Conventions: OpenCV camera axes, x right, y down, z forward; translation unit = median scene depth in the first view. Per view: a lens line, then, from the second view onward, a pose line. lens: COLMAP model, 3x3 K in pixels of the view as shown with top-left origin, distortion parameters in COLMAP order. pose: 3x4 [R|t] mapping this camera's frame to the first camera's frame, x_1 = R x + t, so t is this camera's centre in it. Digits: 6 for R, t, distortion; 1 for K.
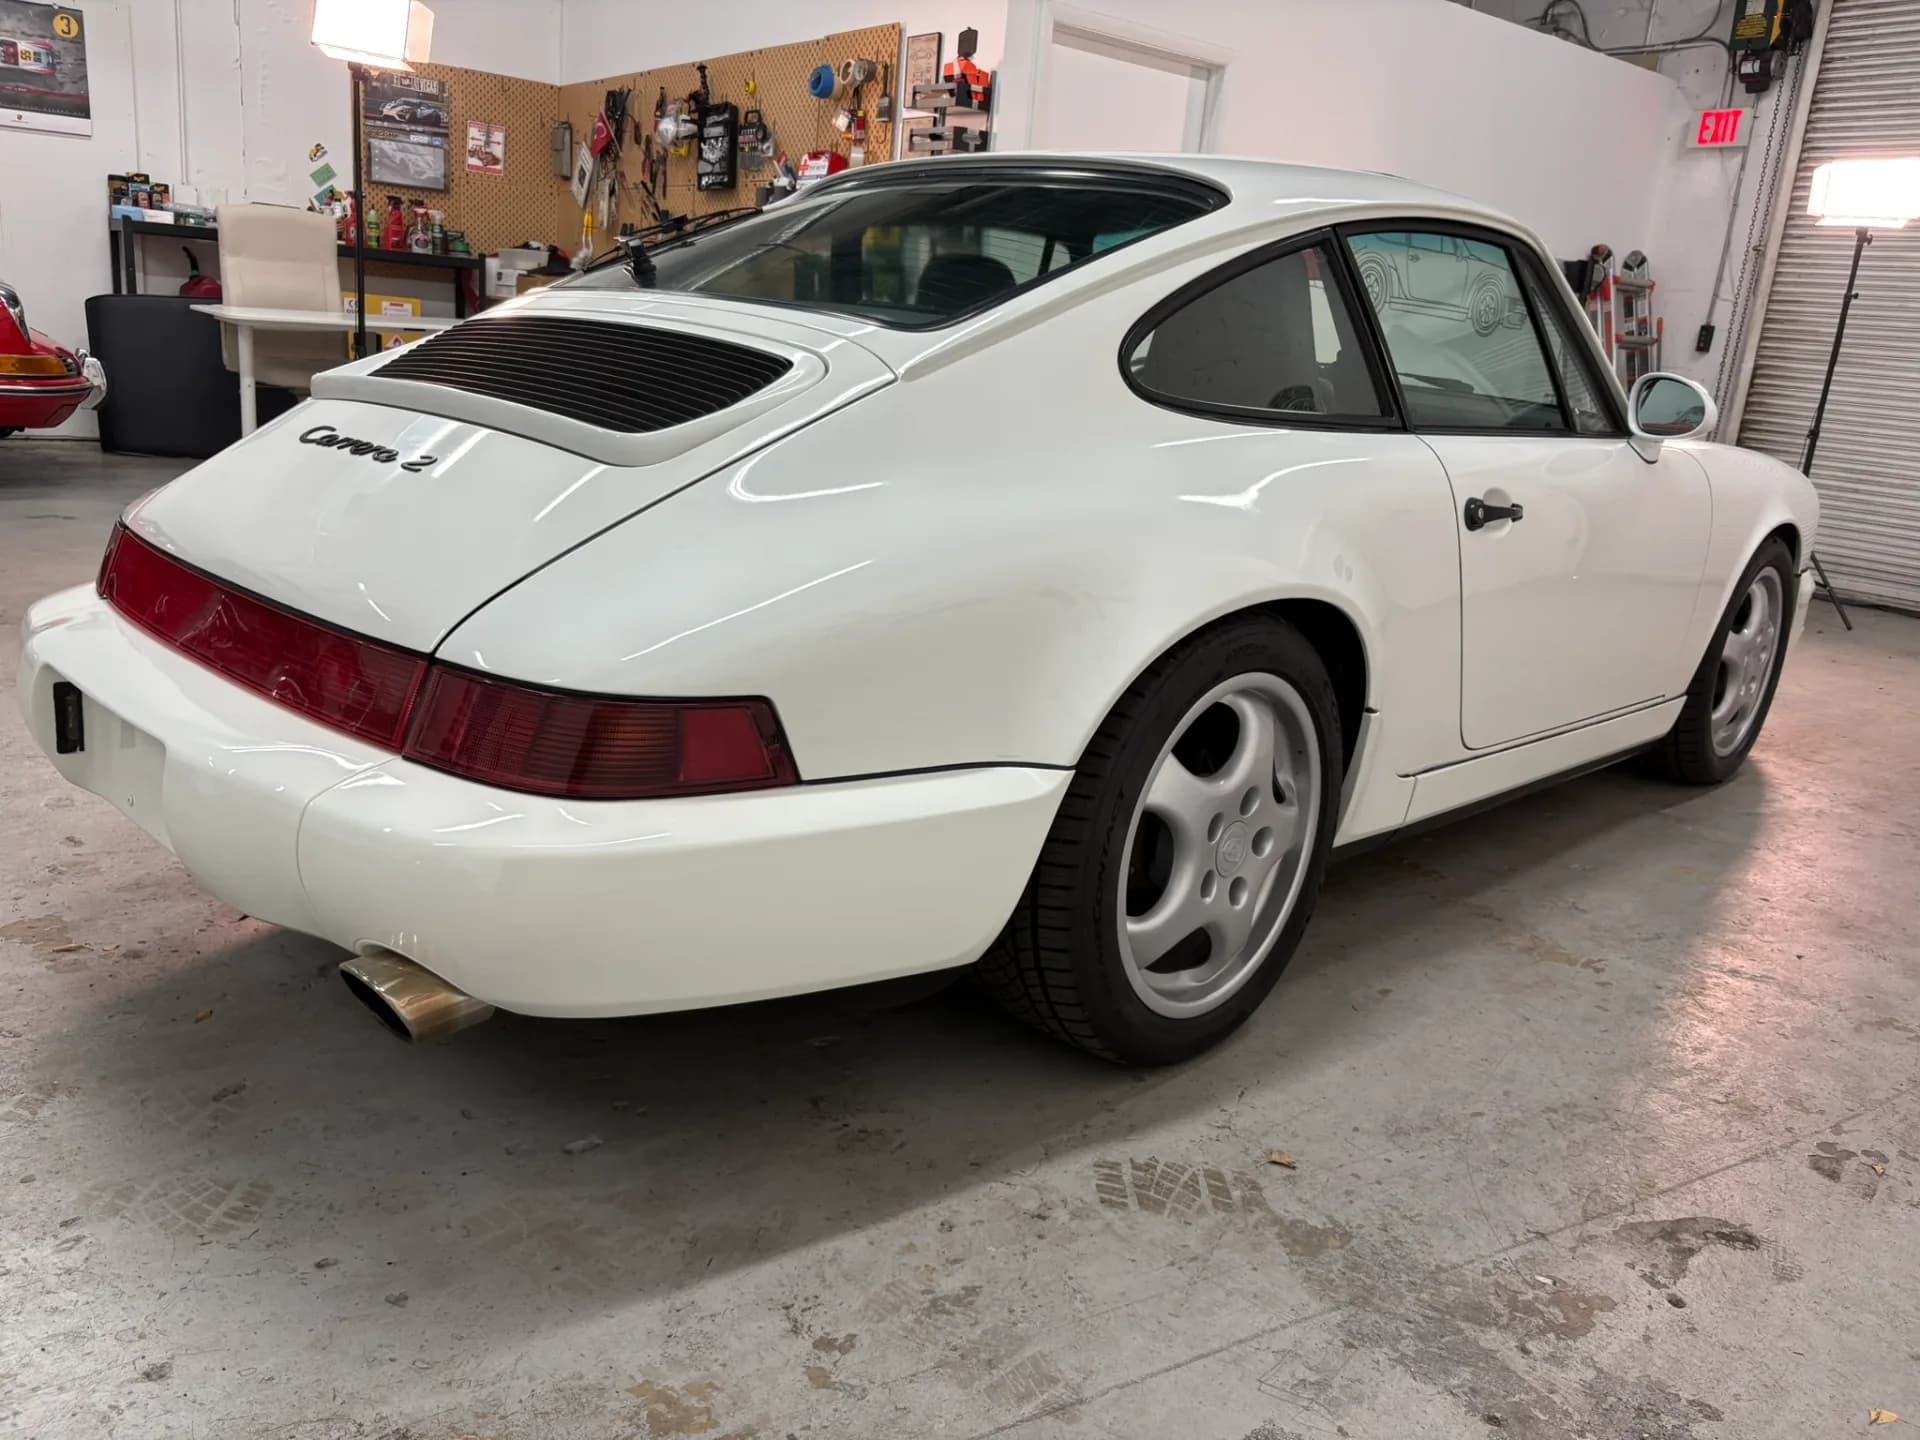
lens RADIAL K [[1462.7, 0, 969.4], [0, 1462.7, 725.4], [0, 0, 1]] dist [0.034463, -0.046464]
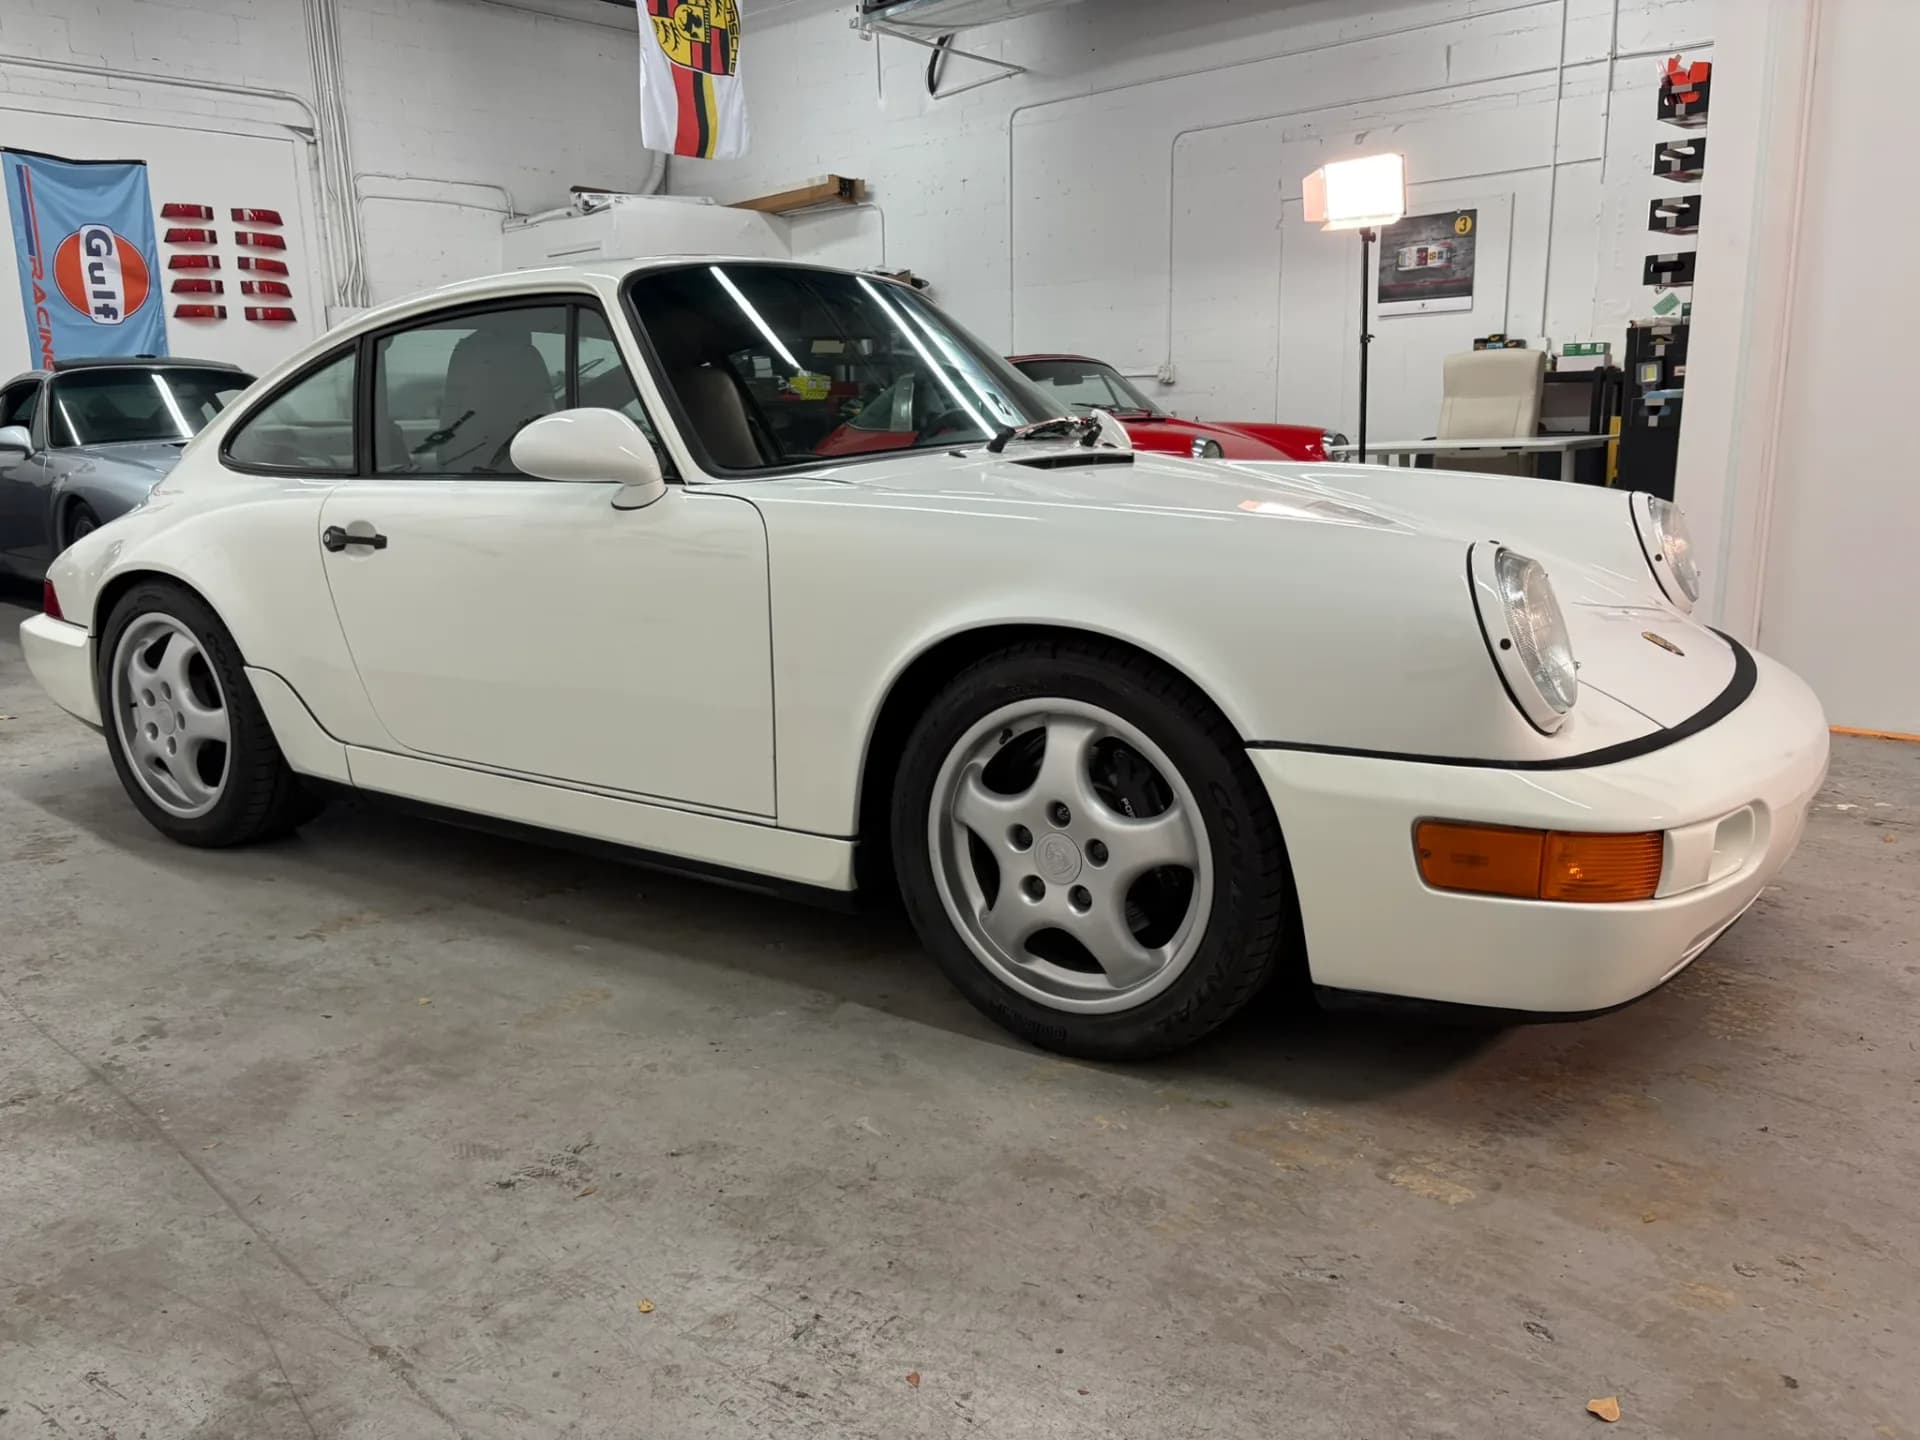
lens RADIAL K [[1447.2, 0, 942.0], [0, 1447.2, 727.1], [0, 0, 1]] dist [0.014112, 0.000147]
pose [[0.182100, 0.120662, -0.975848, 0.654536], [-0.220599, 0.972157, 0.079040, -0.078304], [0.958215, 0.200878, 0.203648, 0.497223]]
